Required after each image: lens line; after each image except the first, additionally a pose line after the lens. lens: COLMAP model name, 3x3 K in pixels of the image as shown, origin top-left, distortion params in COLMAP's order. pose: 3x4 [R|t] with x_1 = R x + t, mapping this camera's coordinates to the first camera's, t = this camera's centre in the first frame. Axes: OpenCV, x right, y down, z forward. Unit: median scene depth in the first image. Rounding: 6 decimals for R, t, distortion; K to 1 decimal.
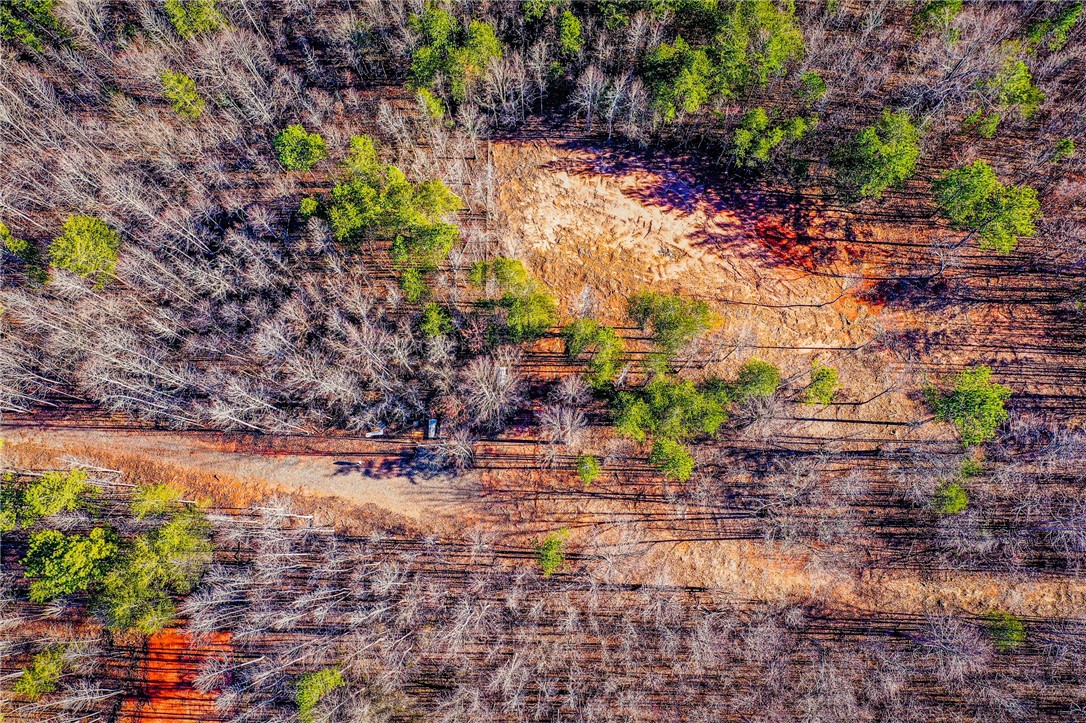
lens RADIAL K [[848.5, 0, 543.0], [0, 848.5, 361.5], [0, 0, 1]] dist [0.003713, 0.005902]
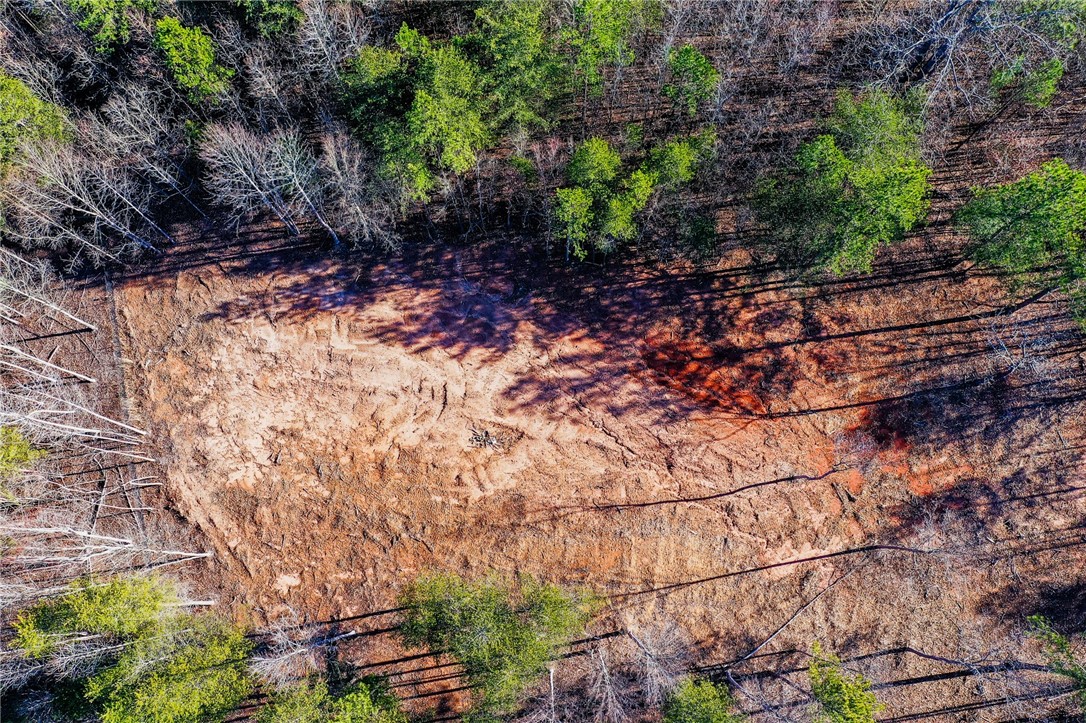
lens RADIAL K [[849.7, 0, 543.0], [0, 849.7, 361.5], [0, 0, 1]] dist [0.002184, -0.003678]
pose [[0.977455, -0.205453, 0.048697, 0.164911], [0.205930, 0.978554, -0.004937, -0.165326], [-0.046639, 0.014854, 0.998801, 0.482344]]
